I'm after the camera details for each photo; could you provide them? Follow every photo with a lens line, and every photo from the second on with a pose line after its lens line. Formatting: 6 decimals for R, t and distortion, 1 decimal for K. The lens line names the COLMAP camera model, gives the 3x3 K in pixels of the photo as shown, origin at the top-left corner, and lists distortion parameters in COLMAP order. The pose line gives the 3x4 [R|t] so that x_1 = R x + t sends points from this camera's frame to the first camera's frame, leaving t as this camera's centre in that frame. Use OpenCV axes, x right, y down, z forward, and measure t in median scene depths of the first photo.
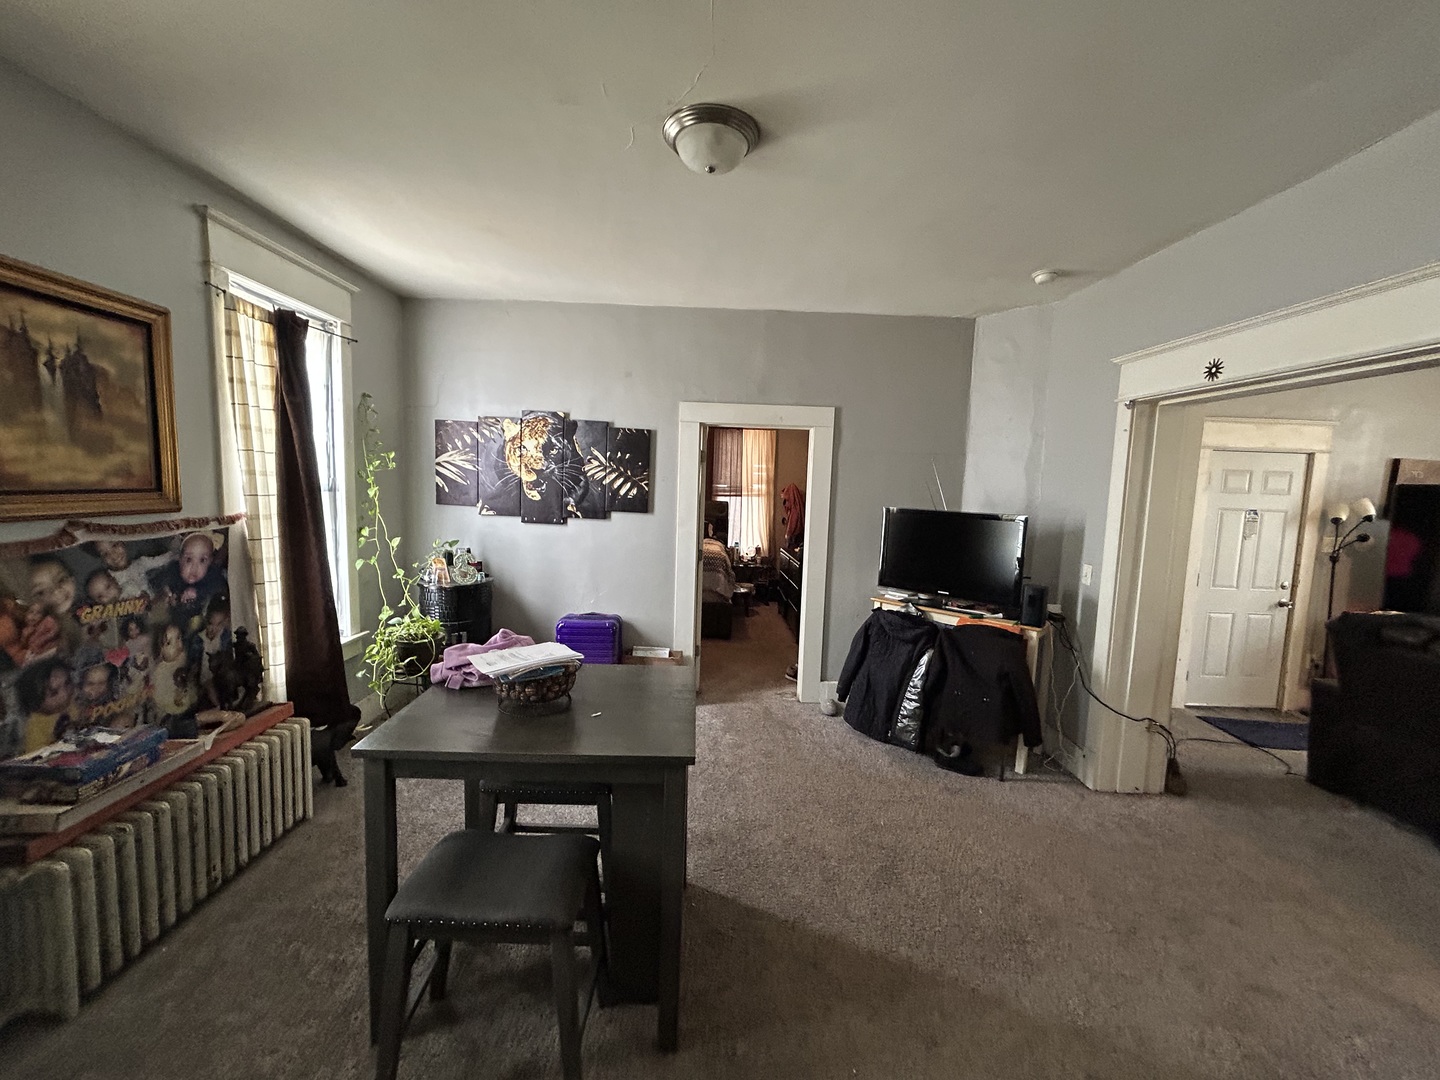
lens RADIAL K [[579.5, 0, 715.5], [0, 579.5, 535.8], [0, 0, 1]] dist [0.000998, 0.000464]
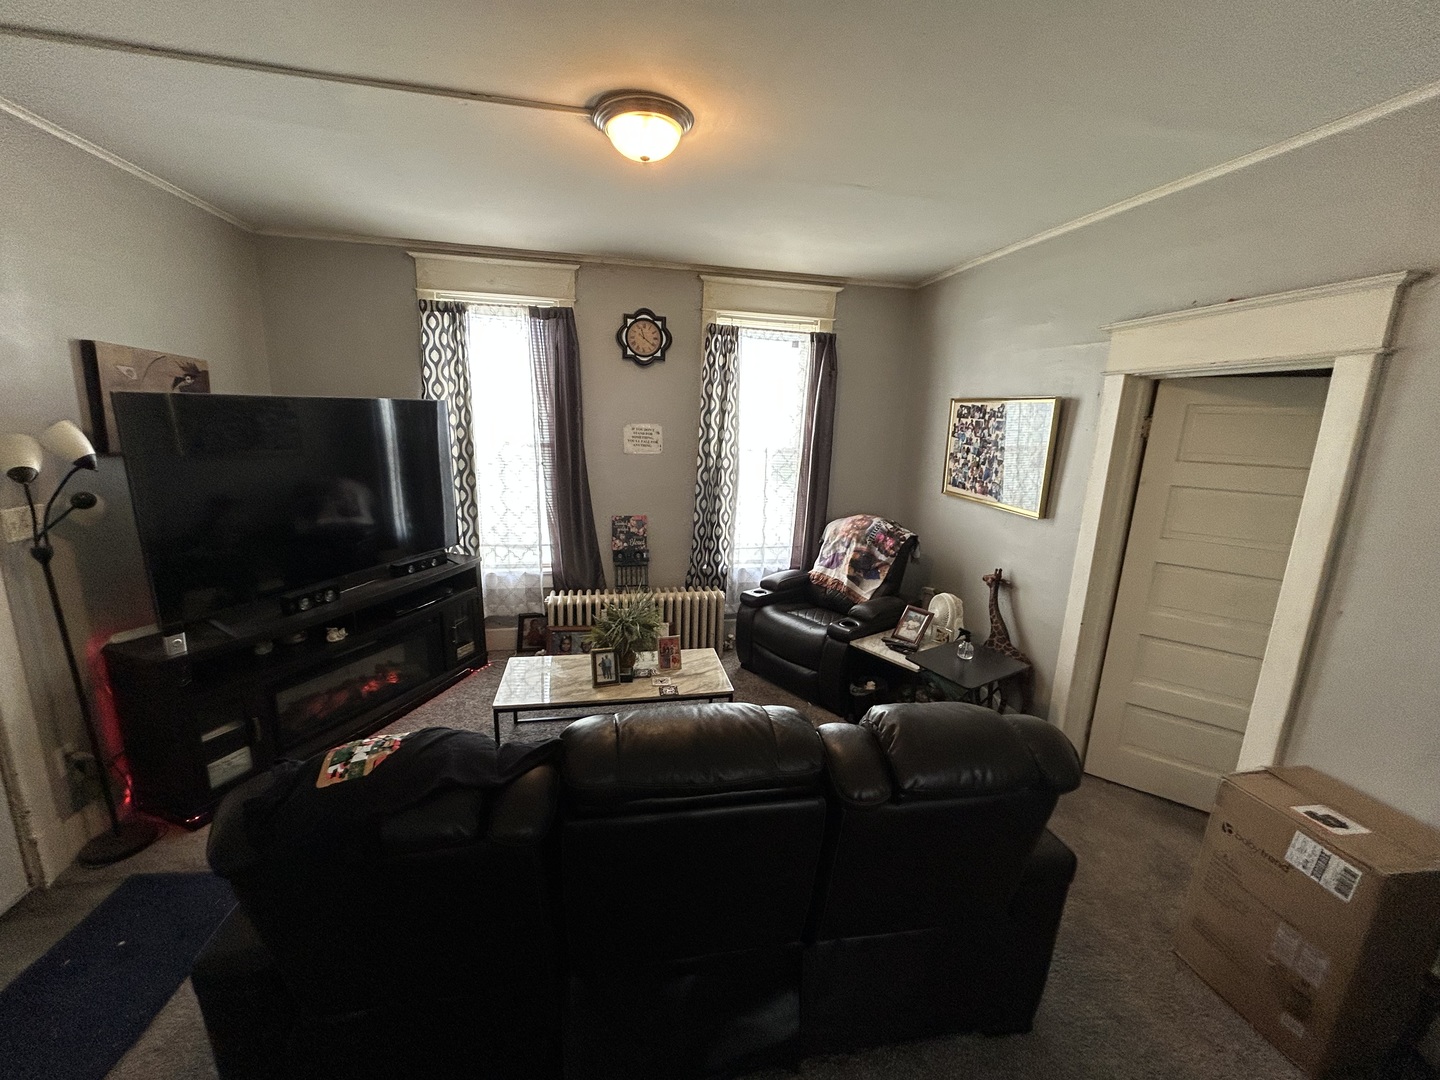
lens RADIAL K [[579.5, 0, 717.8], [0, 579.5, 542.4], [0, 0, 1]] dist [0.000998, 0.000464]
pose [[-0.185233, -0.245944, 0.951420, 0.526614], [0.056587, 0.963899, 0.260187, -0.060451], [-0.981064, 0.102033, -0.164628, 0.546978]]
